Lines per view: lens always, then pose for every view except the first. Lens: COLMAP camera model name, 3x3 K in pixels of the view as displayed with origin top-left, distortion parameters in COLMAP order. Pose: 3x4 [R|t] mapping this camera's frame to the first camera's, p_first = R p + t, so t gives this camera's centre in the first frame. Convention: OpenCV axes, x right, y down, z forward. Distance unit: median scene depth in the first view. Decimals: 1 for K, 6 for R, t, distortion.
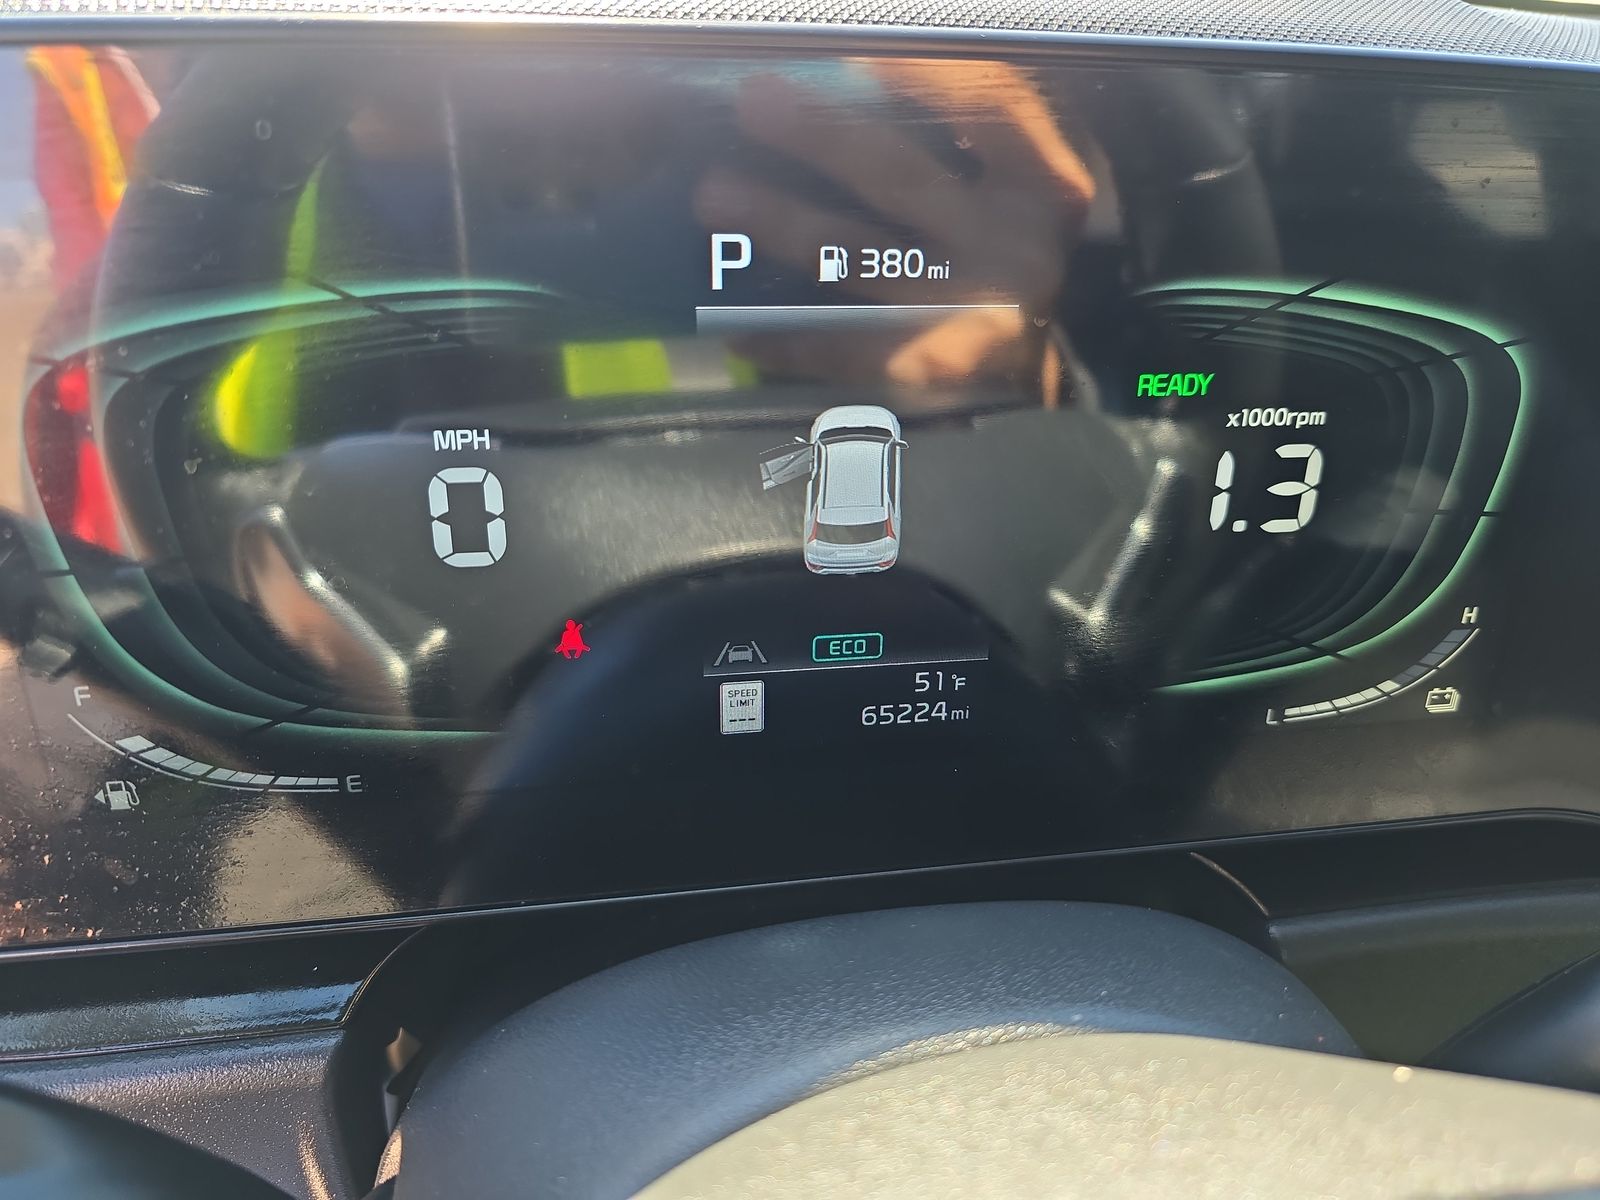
lens RADIAL K [[1062.8, 0, 800.0], [0, 1062.8, 600.0], [0, 0, 1]] dist [-0.008958, -0.005499]
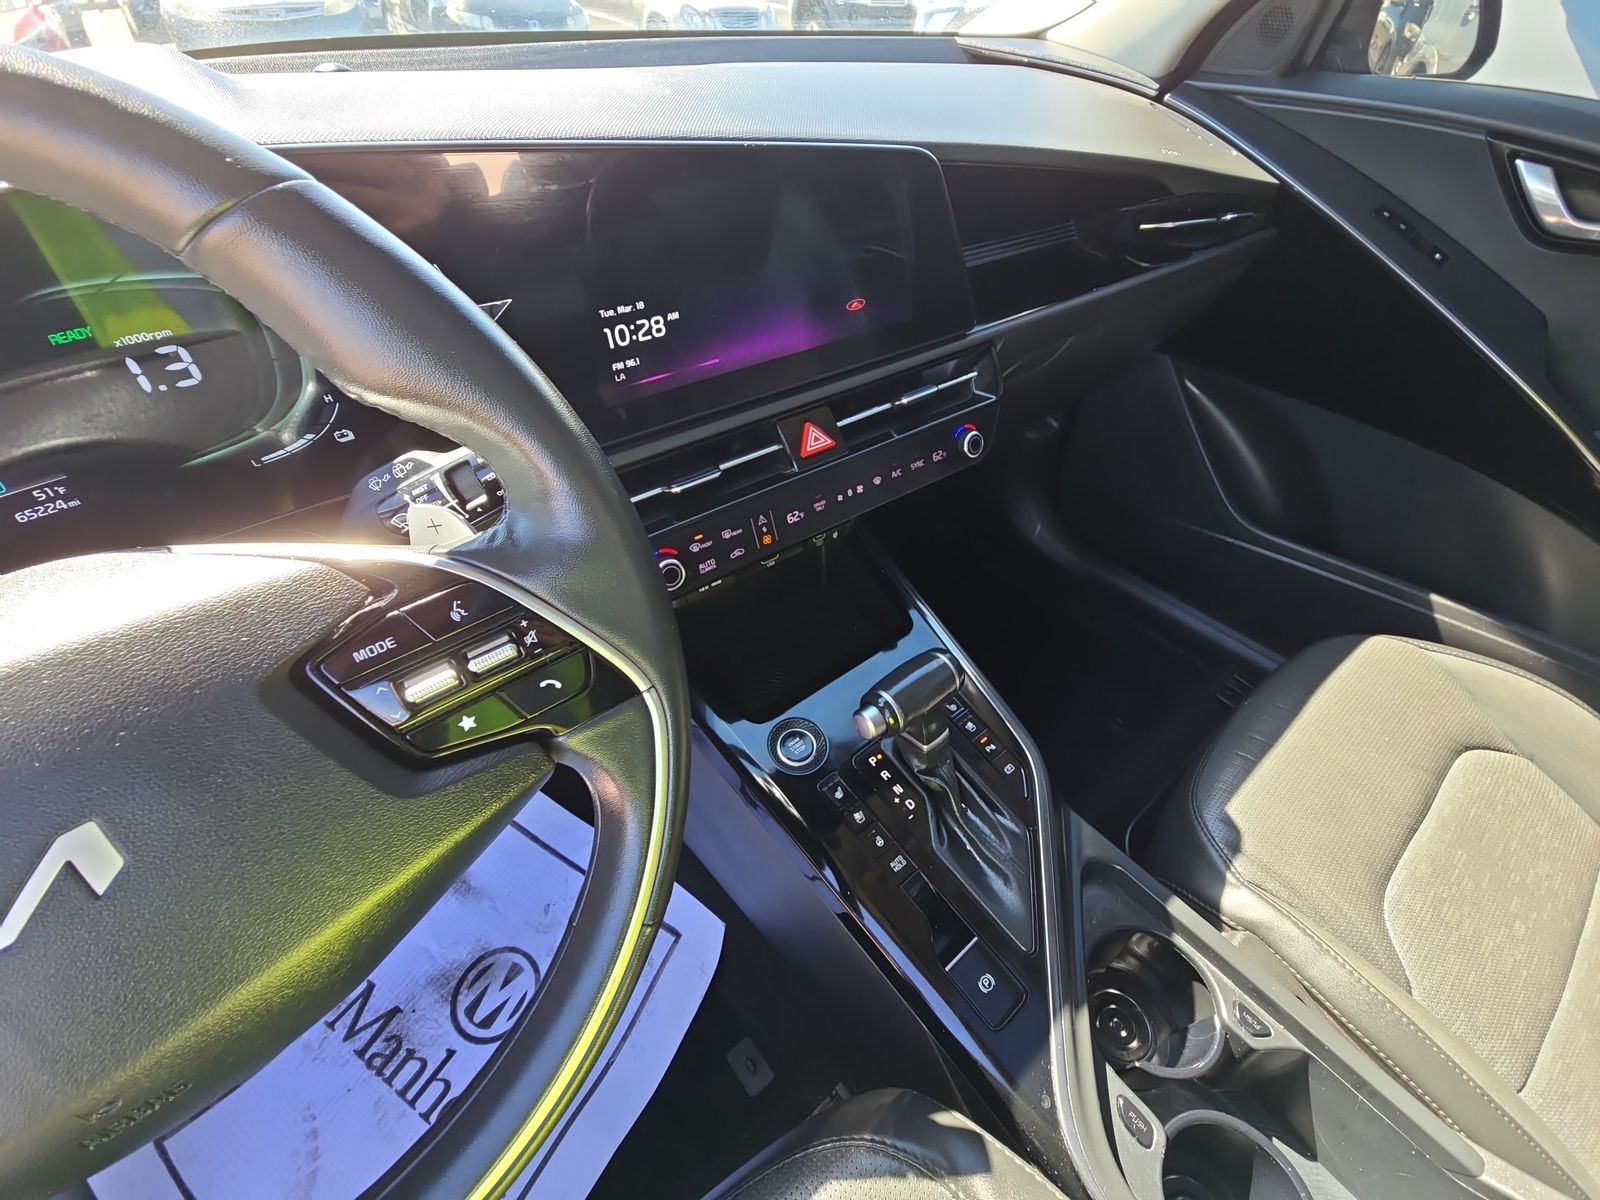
lens RADIAL K [[639.9, 0, 791.2], [0, 639.9, 596.0], [0, 0, 1]] dist [0.013327, -0.011051]
pose [[0.863464, -0.364569, 0.348596, 0.964613], [0.259679, 0.913764, 0.312414, 0.270889], [-0.432431, -0.179236, 0.883673, -0.936758]]
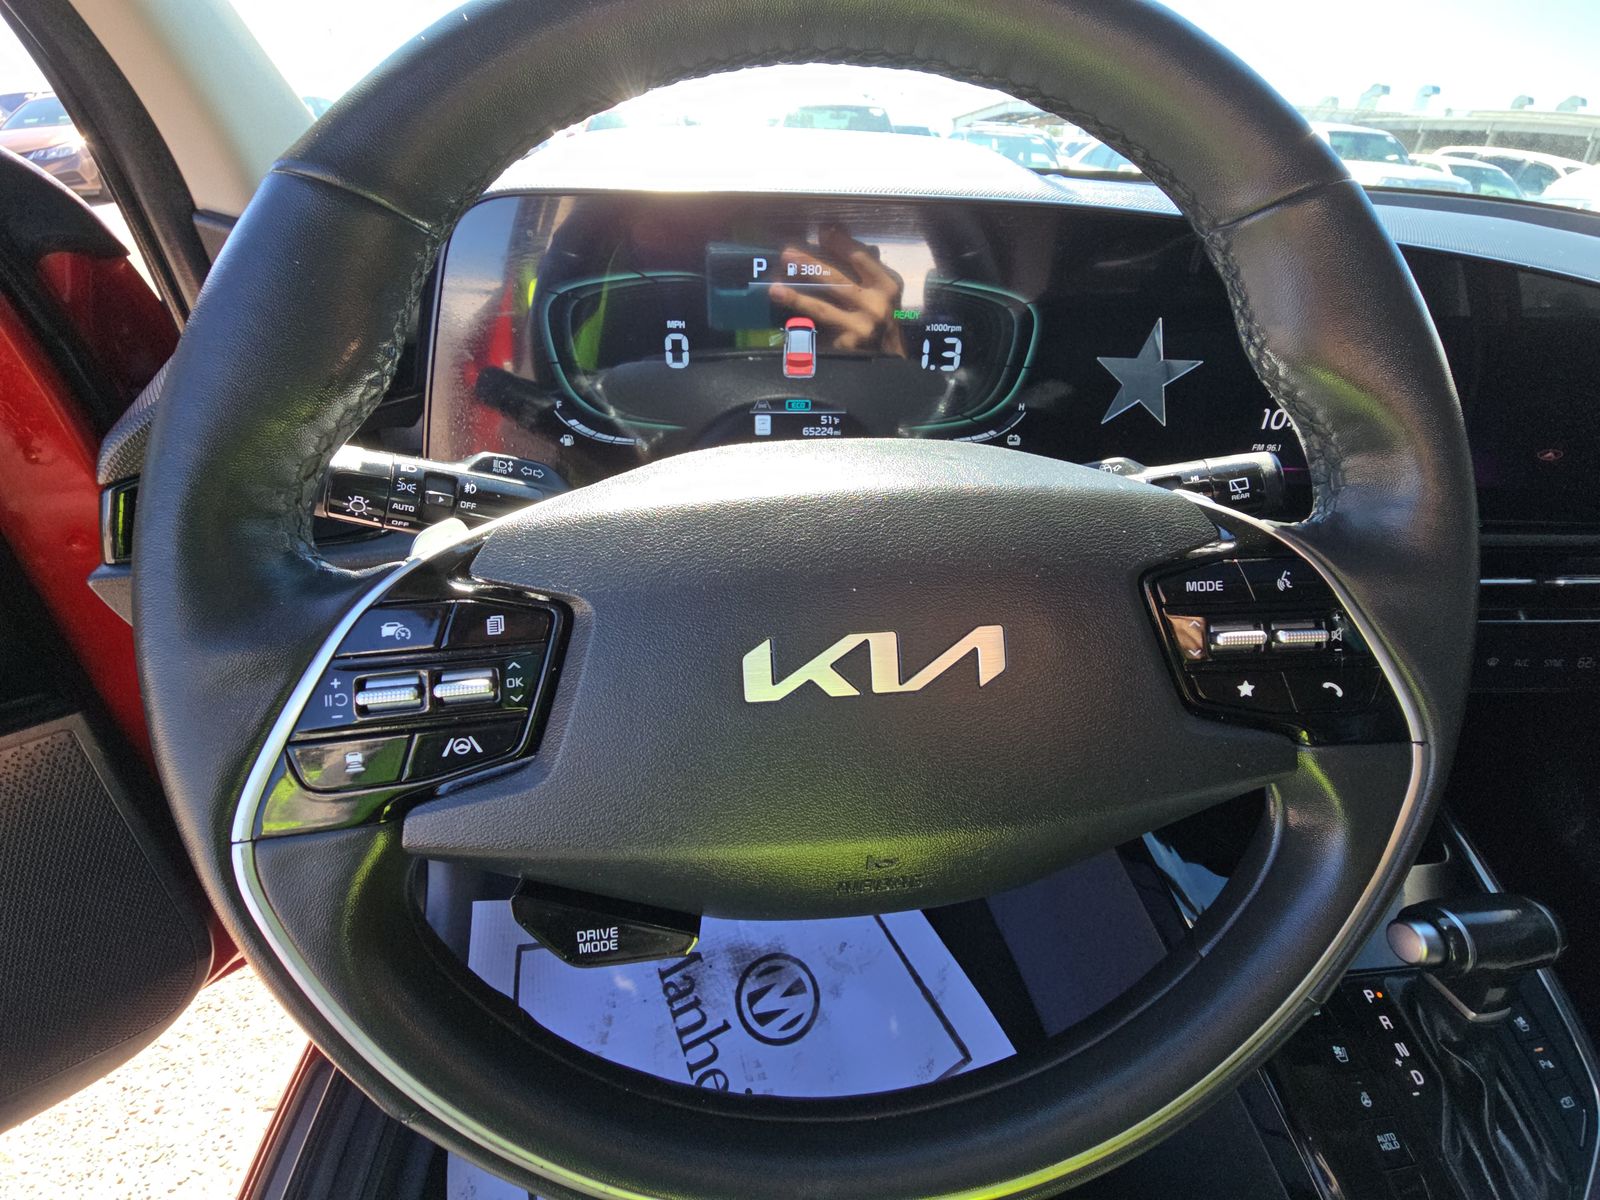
lens RADIAL K [[647.5, 0, 804.1], [0, 647.5, 594.7], [0, 0, 1]] dist [0.001855, -0.007230]
pose [[0.998238, 0.034290, -0.048426, 0.169520], [-0.030045, 0.995857, 0.085825, 0.424113], [0.051169, -0.084219, 0.995133, -0.881805]]
